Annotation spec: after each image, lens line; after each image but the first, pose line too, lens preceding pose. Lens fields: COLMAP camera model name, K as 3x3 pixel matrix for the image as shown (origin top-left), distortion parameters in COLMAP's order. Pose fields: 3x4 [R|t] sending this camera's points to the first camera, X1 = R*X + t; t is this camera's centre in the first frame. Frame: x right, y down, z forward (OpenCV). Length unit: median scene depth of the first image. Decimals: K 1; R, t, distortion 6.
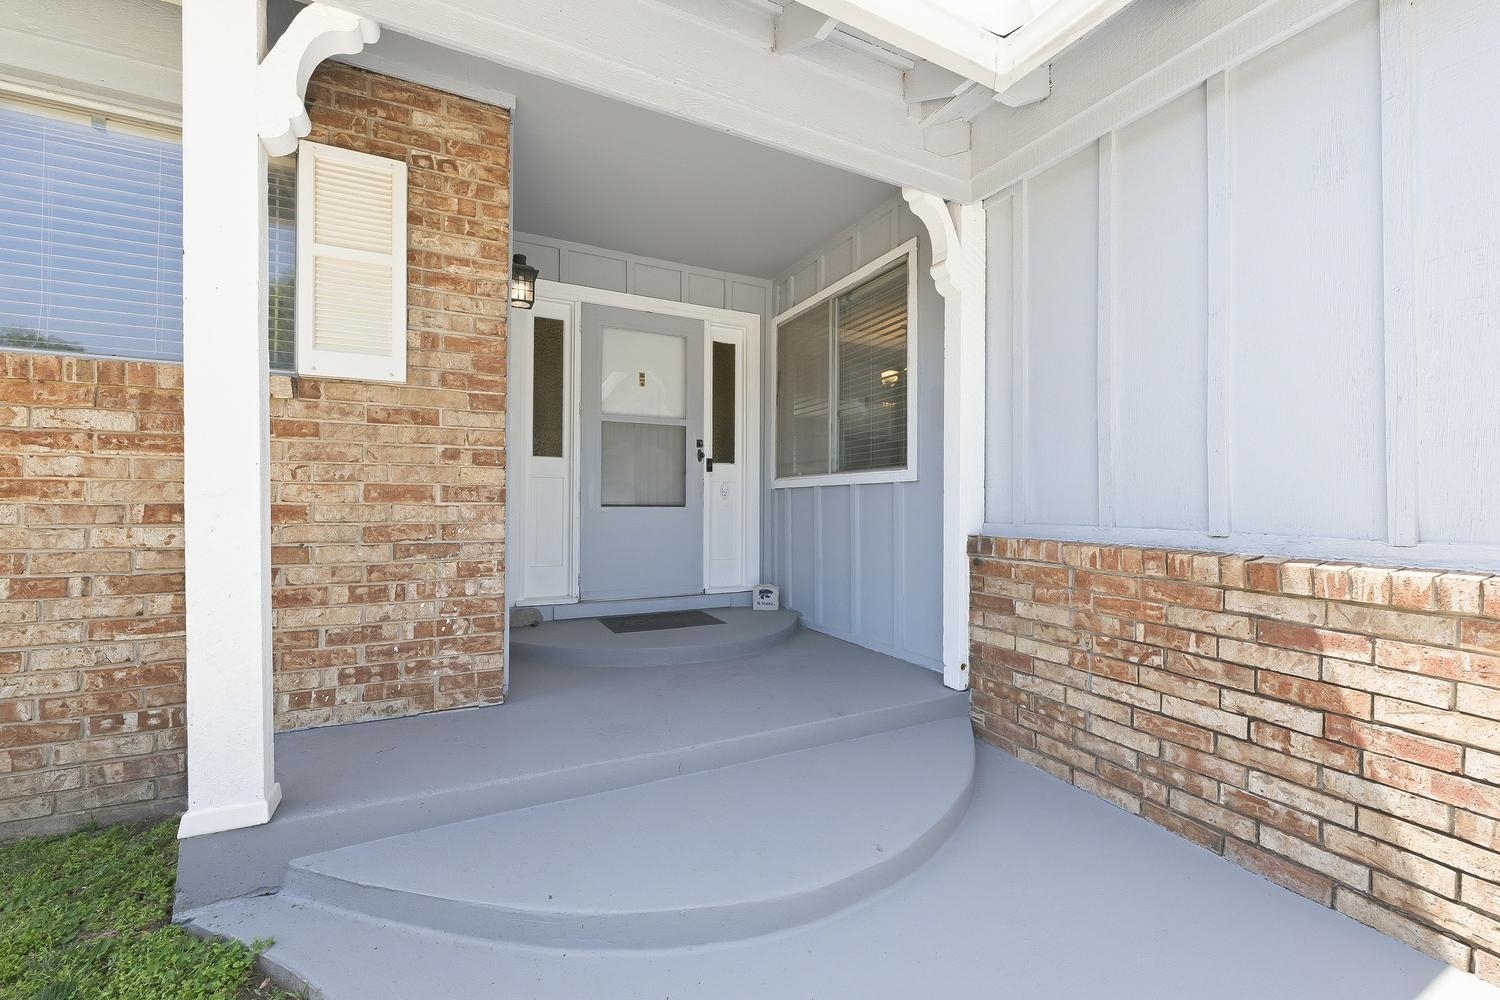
lens RADIAL K [[613.1, 0, 750.0], [0, 613.1, 500.0], [0, 0, 1]] dist [0.000405, 0.000327]
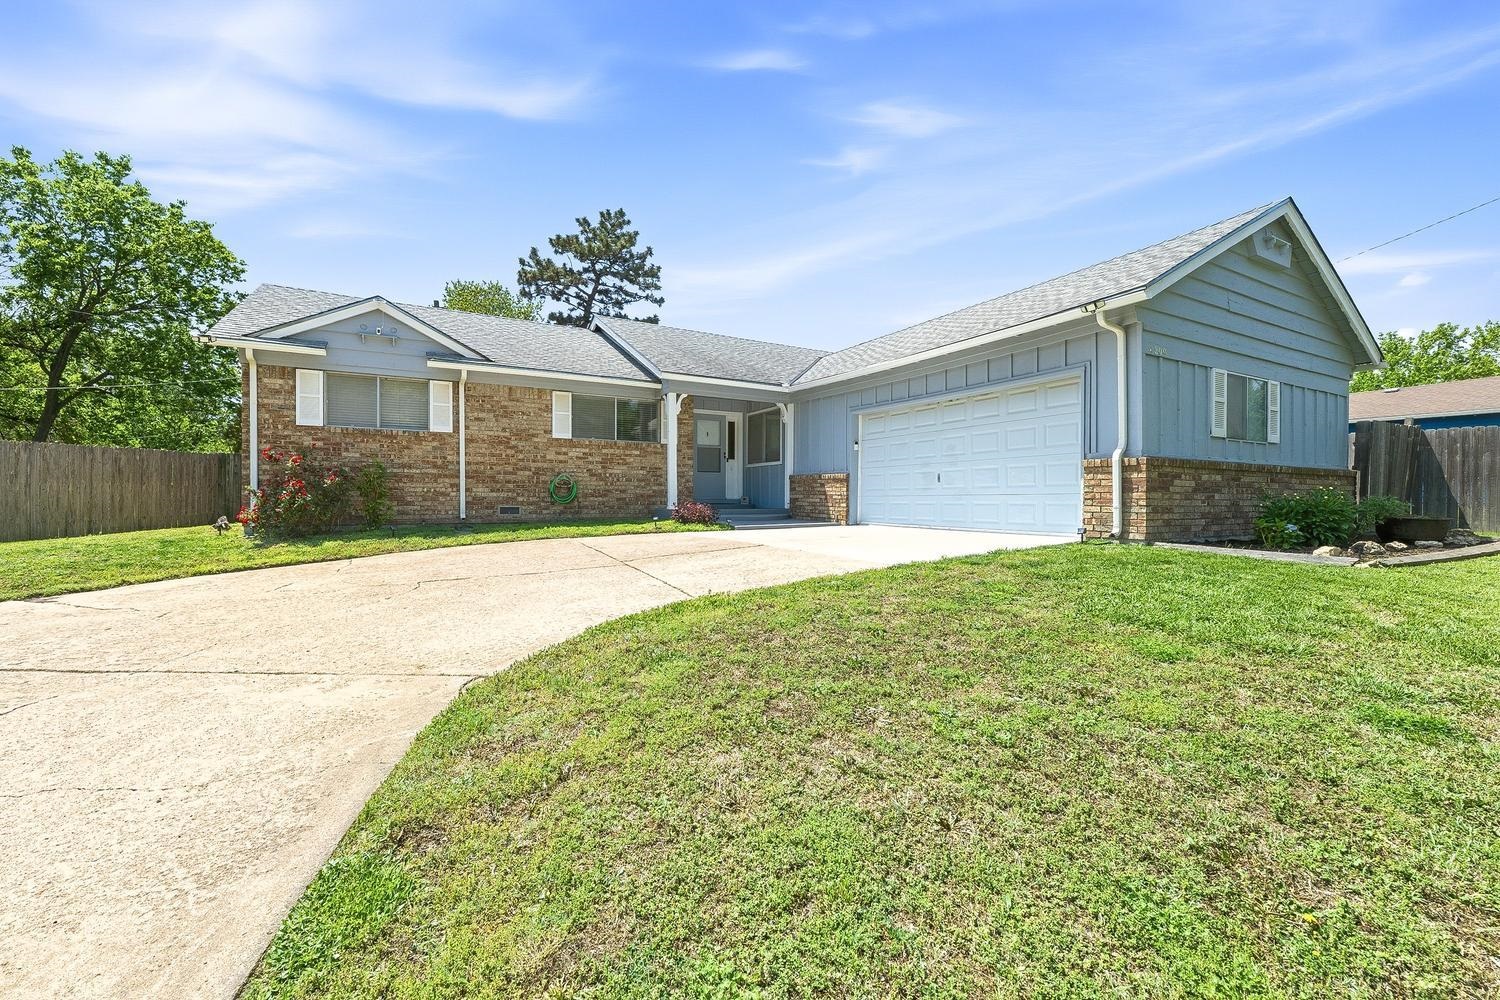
lens RADIAL K [[613.1, 0, 750.0], [0, 613.1, 500.0], [0, 0, 1]] dist [0.000405, 0.000327]
pose [[0.998653, -0.001189, 0.051873, -0.146370], [0.000661, 0.999948, 0.010183, 0.155769], [-0.051882, -0.010135, 0.998602, -2.868623]]
